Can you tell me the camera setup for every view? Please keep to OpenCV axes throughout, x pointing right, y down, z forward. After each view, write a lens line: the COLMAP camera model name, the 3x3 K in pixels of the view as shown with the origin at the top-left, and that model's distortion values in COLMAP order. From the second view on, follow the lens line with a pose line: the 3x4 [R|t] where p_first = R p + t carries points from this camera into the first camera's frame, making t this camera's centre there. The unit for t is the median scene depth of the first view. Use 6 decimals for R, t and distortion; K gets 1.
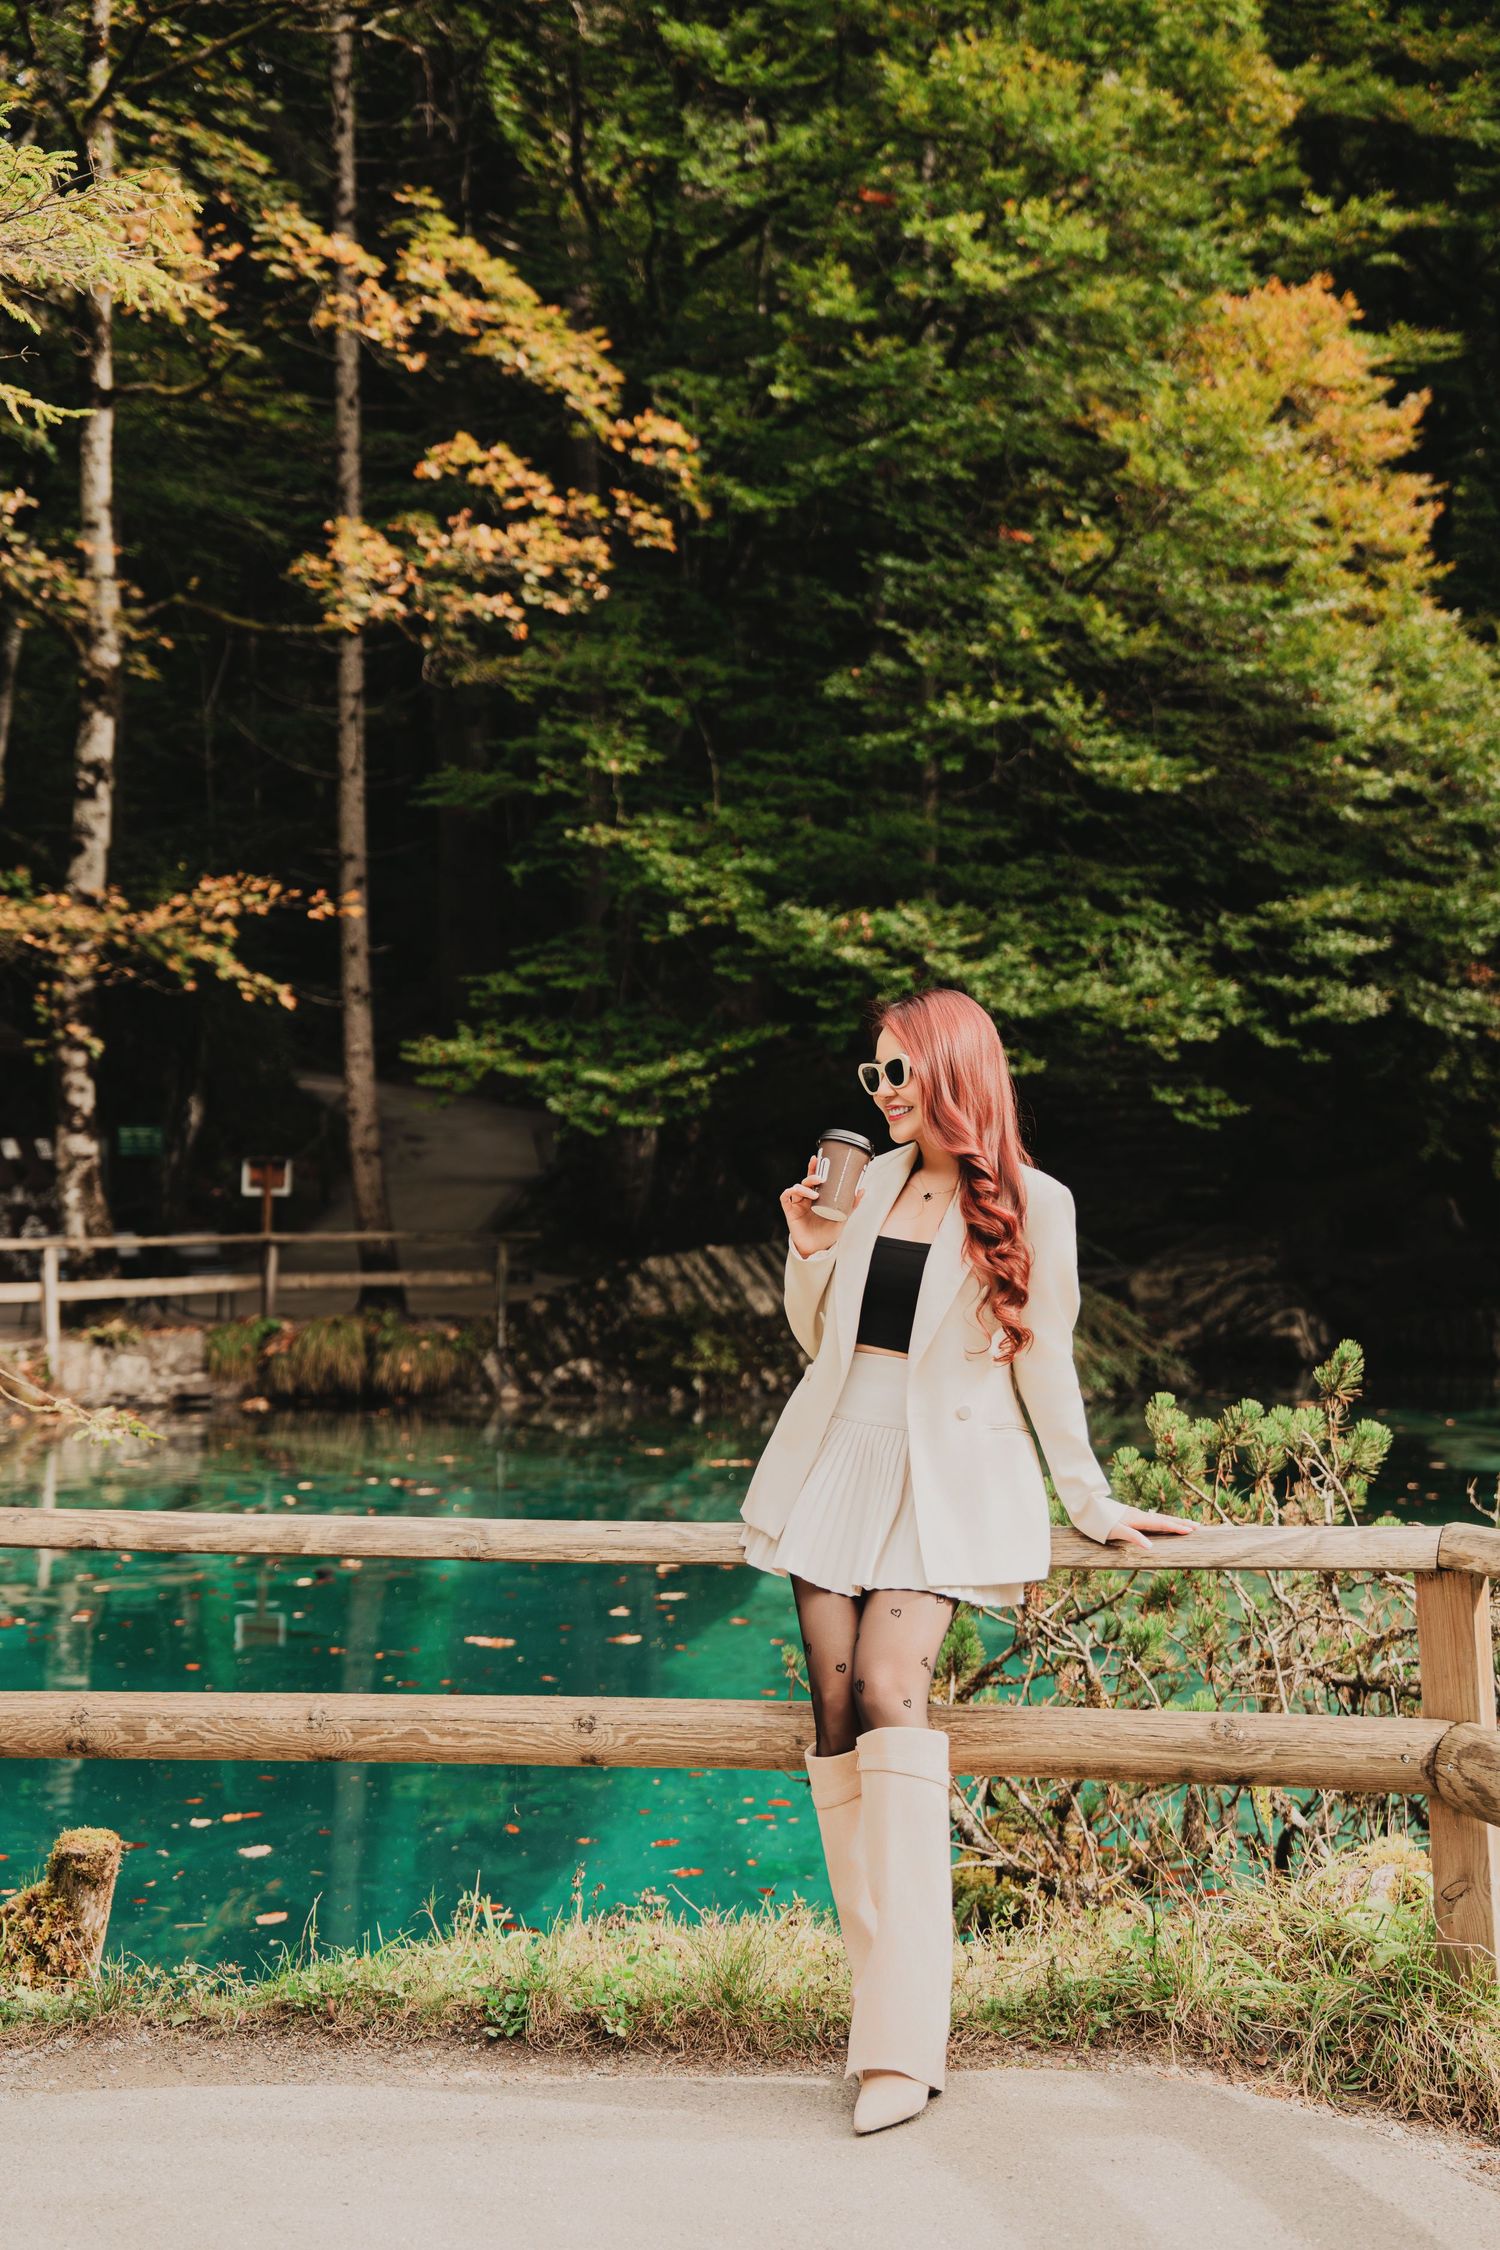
lens RADIAL K [[3367.6, 0, 773.3], [0, 3367.6, 1108.0], [0, 0, 1]] dist [0.161413, -0.140240]
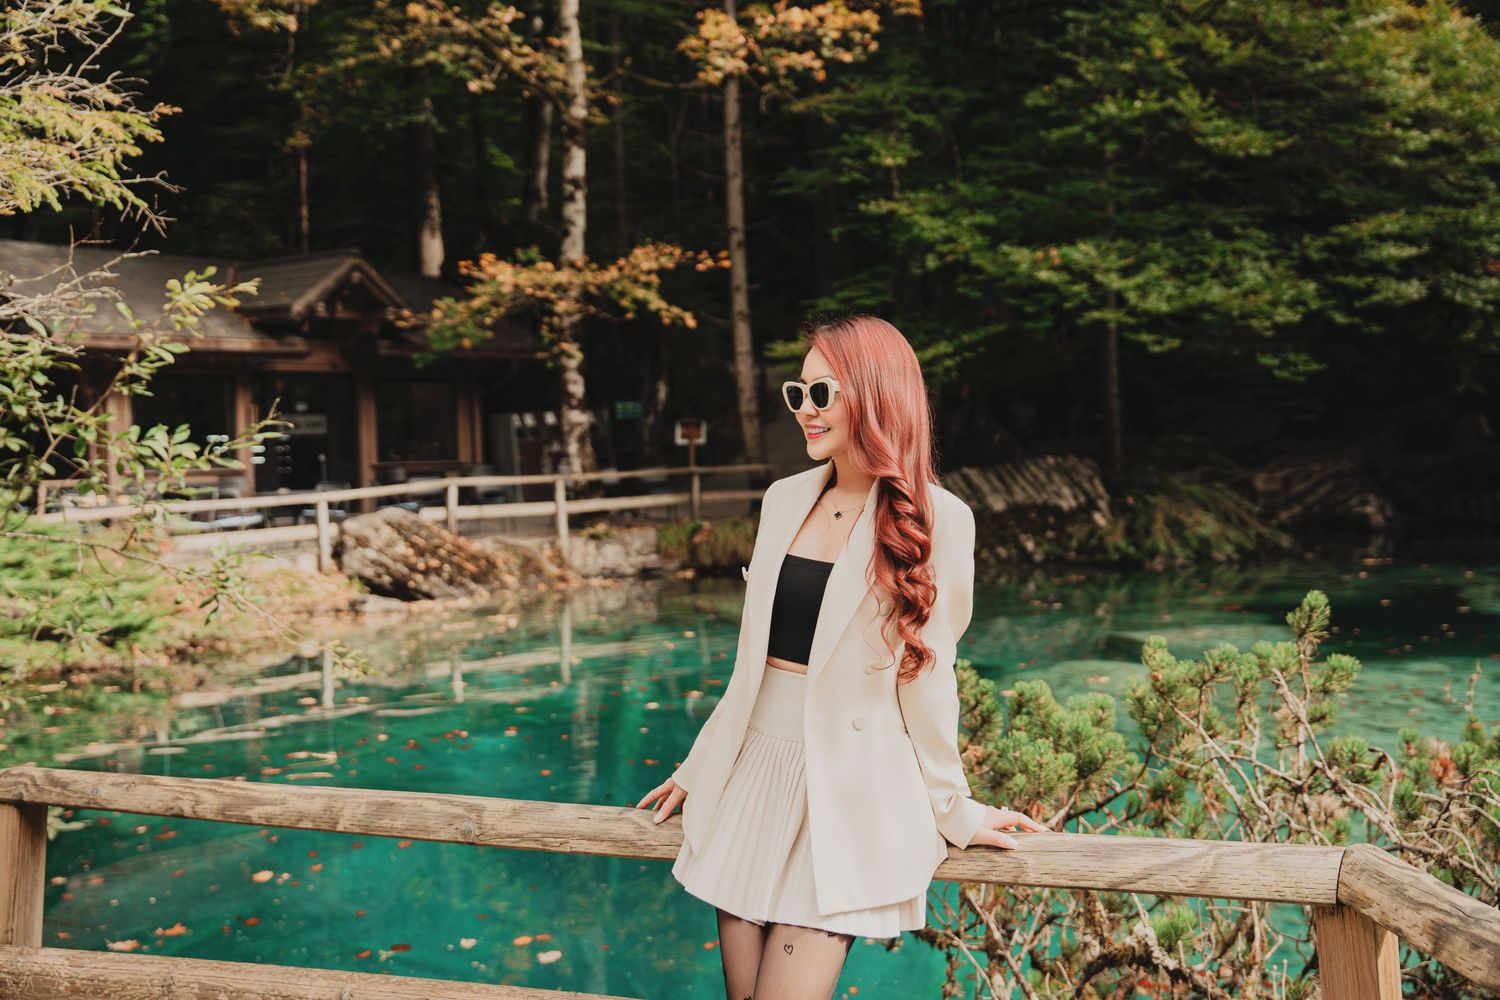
lens RADIAL K [[1881.8, 0, 756.2], [0, 1881.8, 470.0], [0, 0, 1]] dist [0.093413, 0.329610]
pose [[0.984361, -0.028433, -0.173851, 0.038552], [0.037598, 0.998059, 0.049653, -0.005324], [0.172101, -0.055413, 0.983519, 0.130256]]
